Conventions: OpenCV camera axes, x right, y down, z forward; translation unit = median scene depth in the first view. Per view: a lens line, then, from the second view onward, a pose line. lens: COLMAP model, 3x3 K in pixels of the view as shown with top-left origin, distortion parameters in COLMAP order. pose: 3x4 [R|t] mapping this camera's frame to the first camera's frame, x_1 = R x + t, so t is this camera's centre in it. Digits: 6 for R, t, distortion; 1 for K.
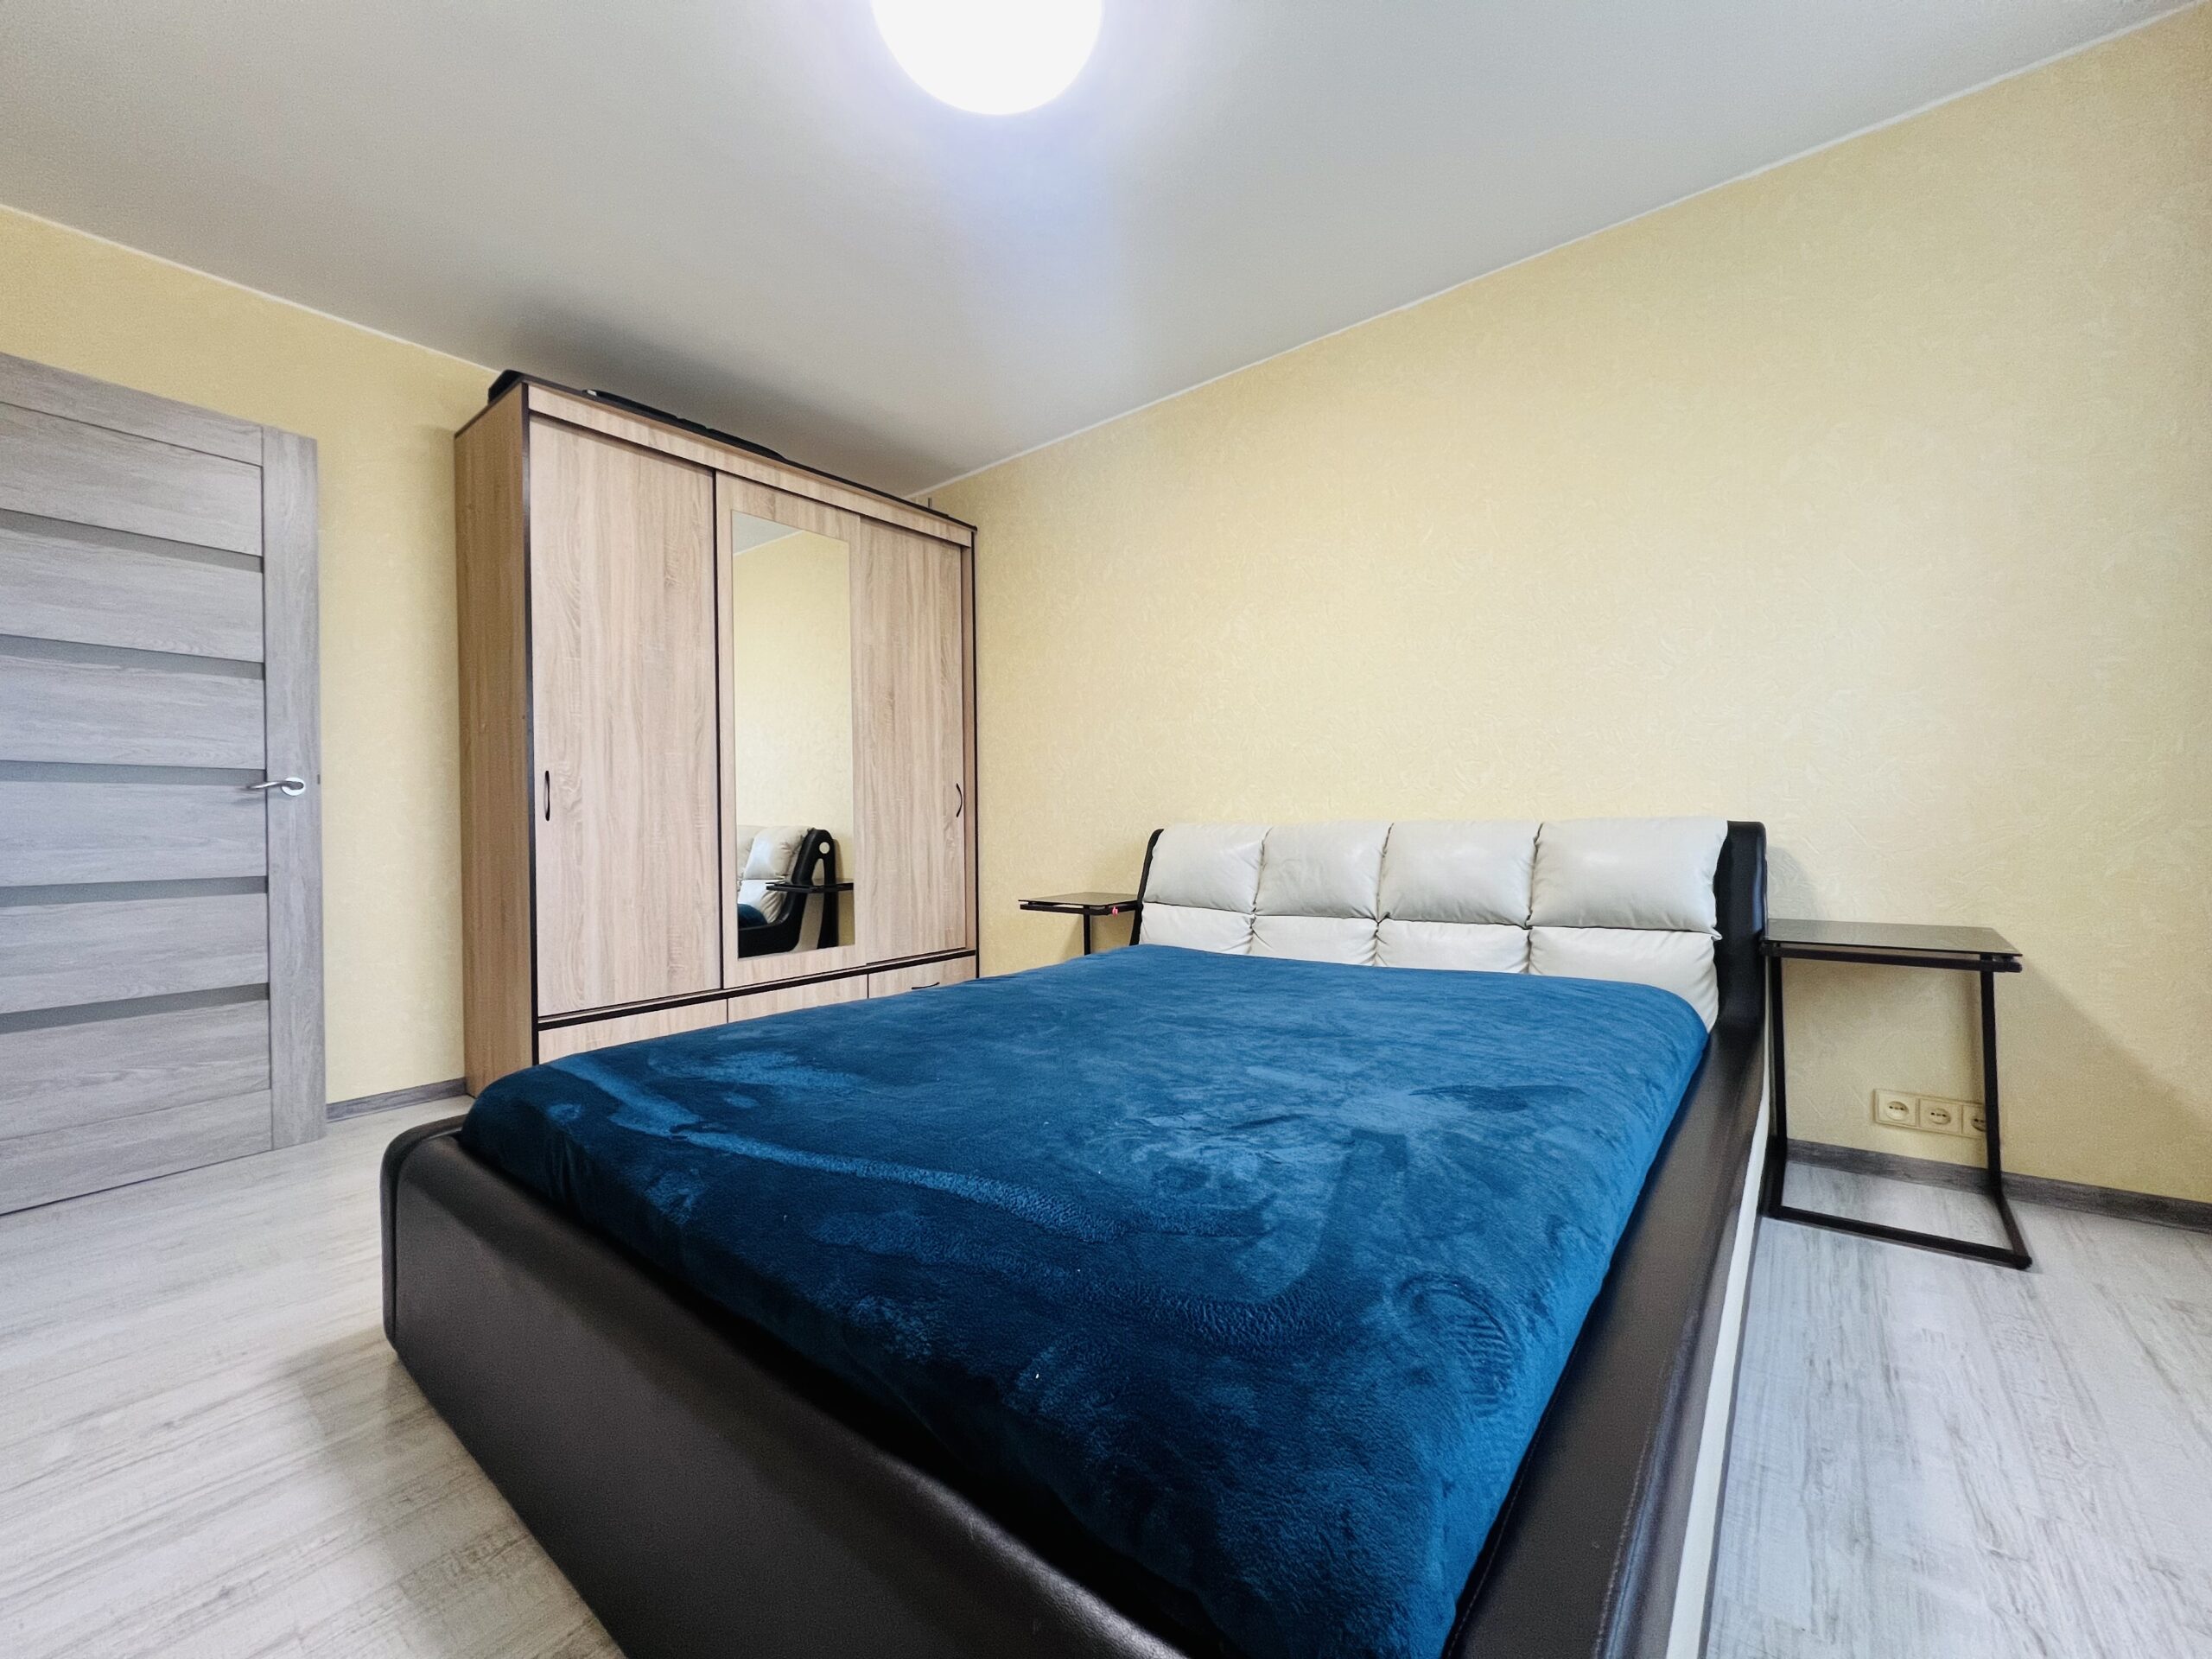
lens RADIAL K [[883.6, 0, 1099.3], [0, 883.6, 823.9], [0, 0, 1]] dist [-0.004342, 0.001220]
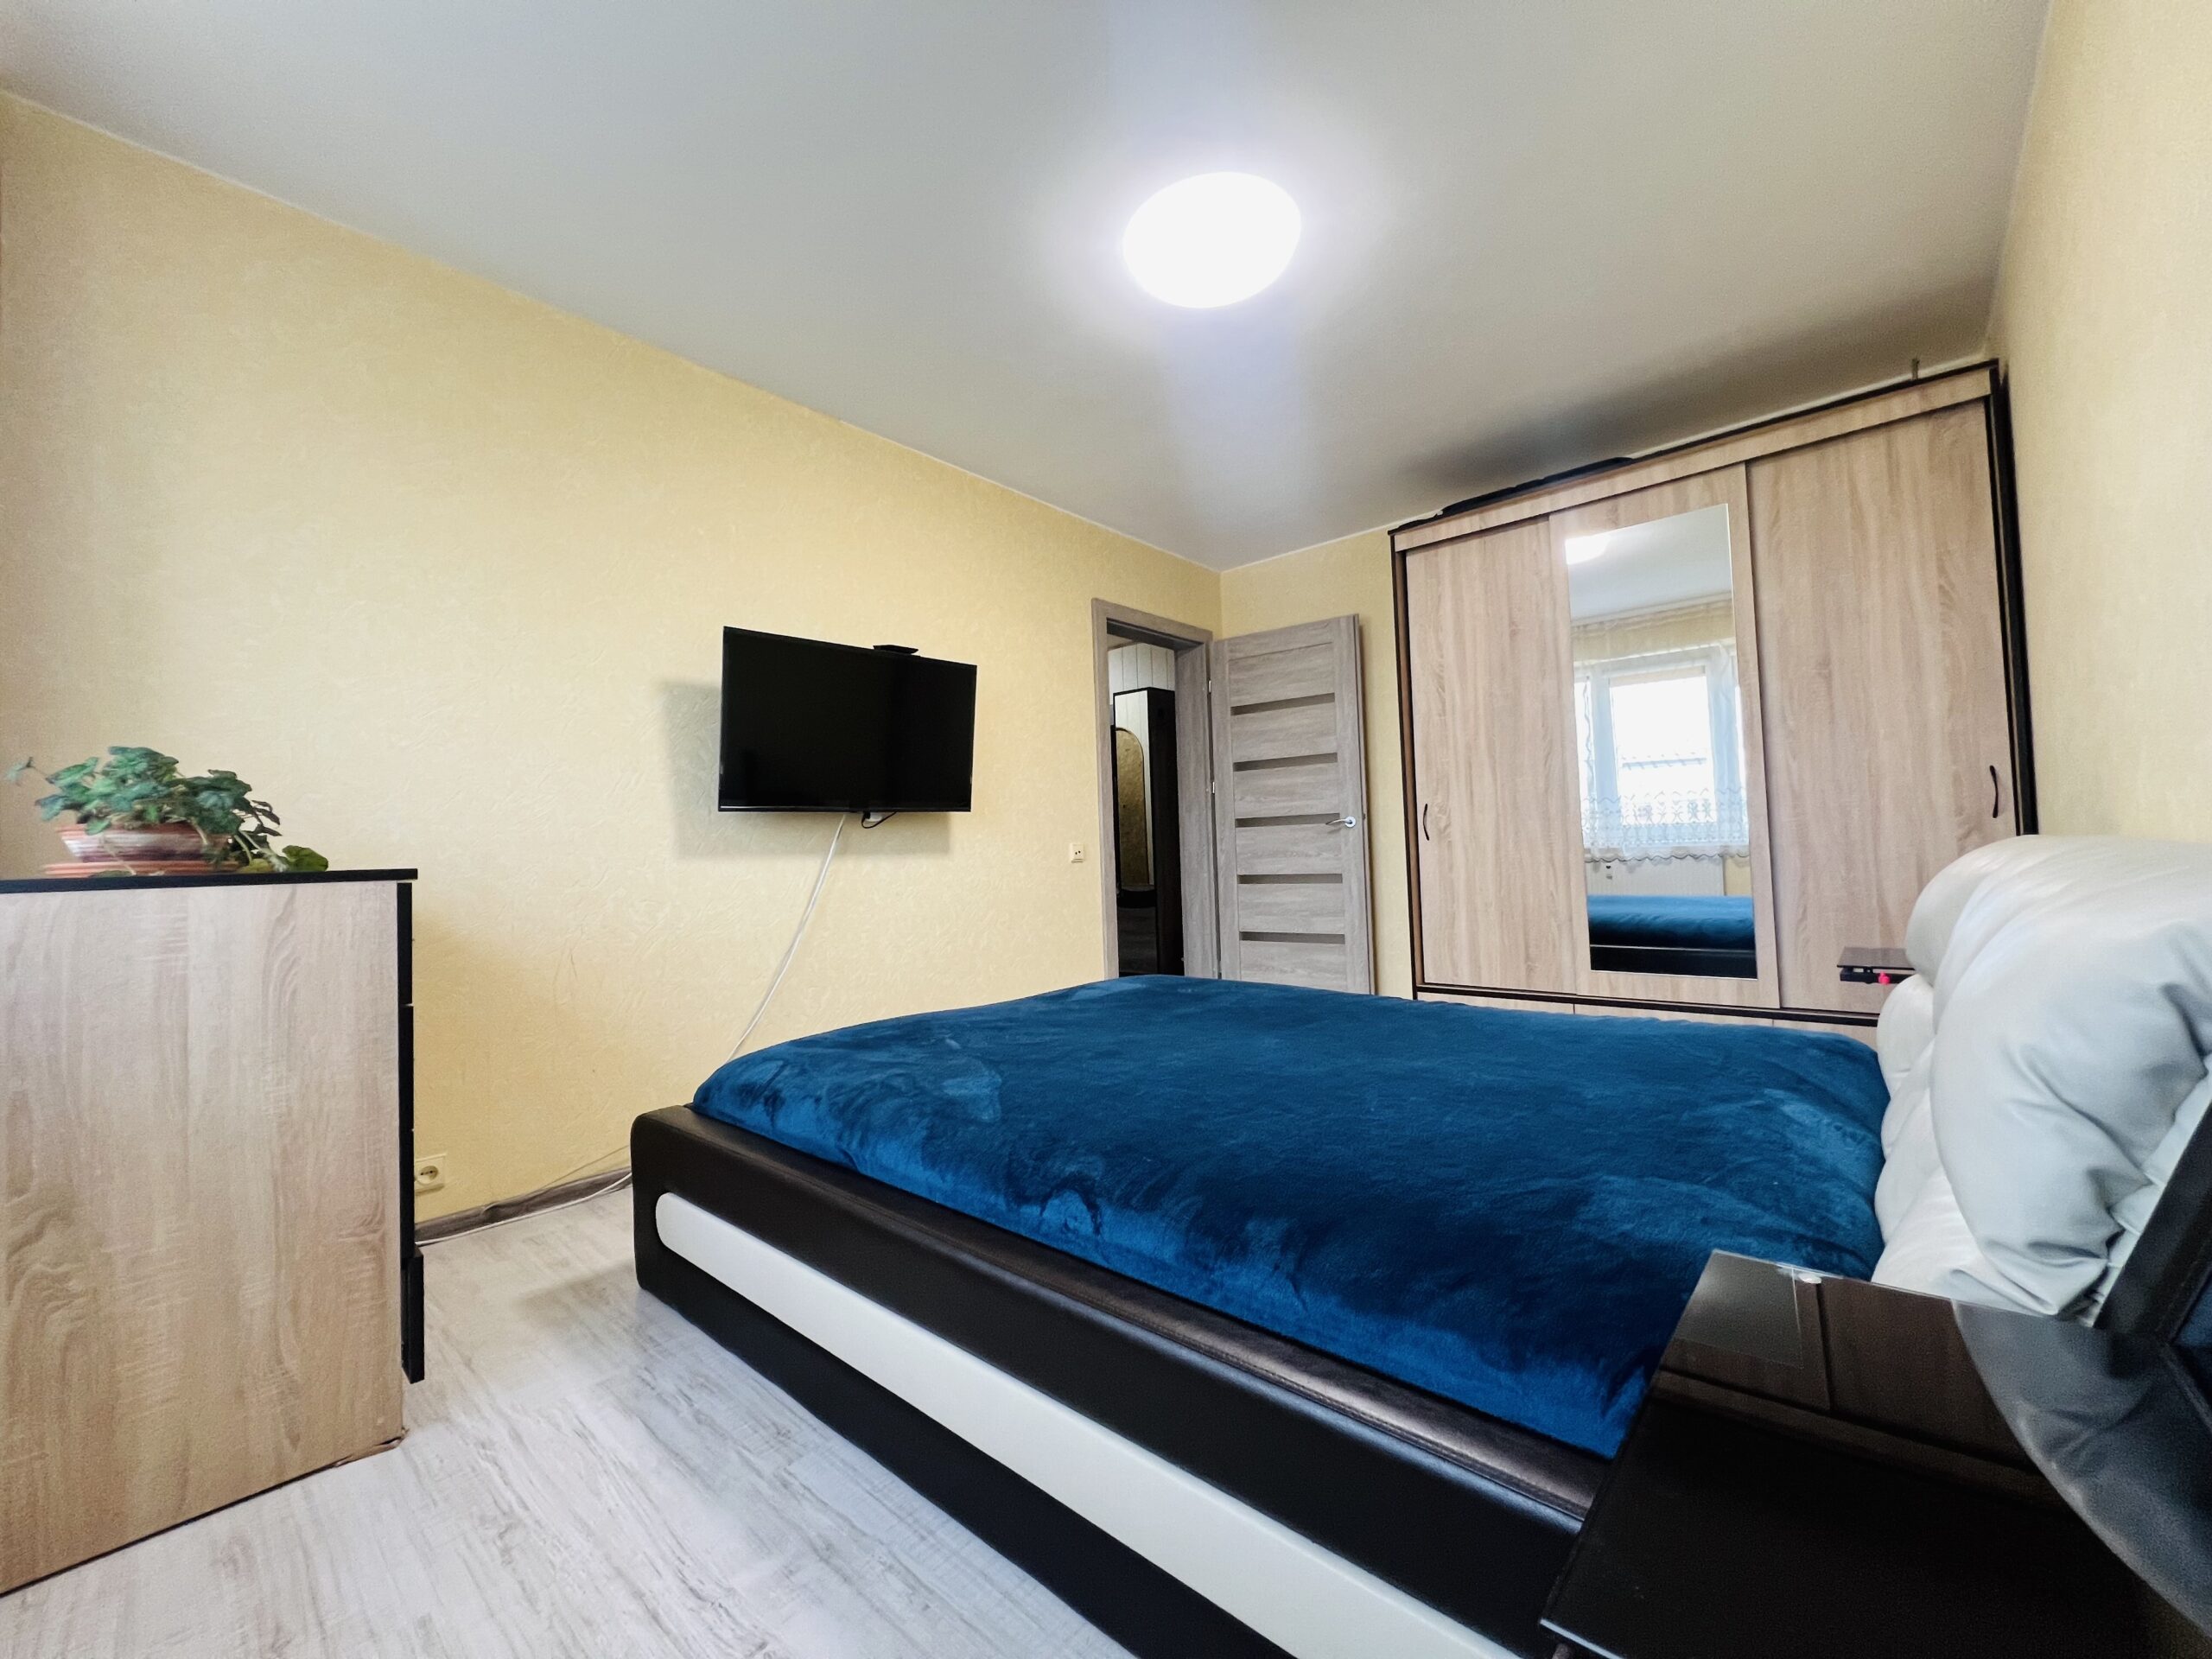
lens RADIAL K [[883.6, 0, 1099.3], [0, 883.6, 823.9], [0, 0, 1]] dist [-0.004342, 0.001220]
pose [[-0.054650, -0.018925, -0.998326, 0.714591], [0.033525, 0.999222, -0.020777, -0.016491], [0.997943, -0.034605, -0.053973, 0.523618]]
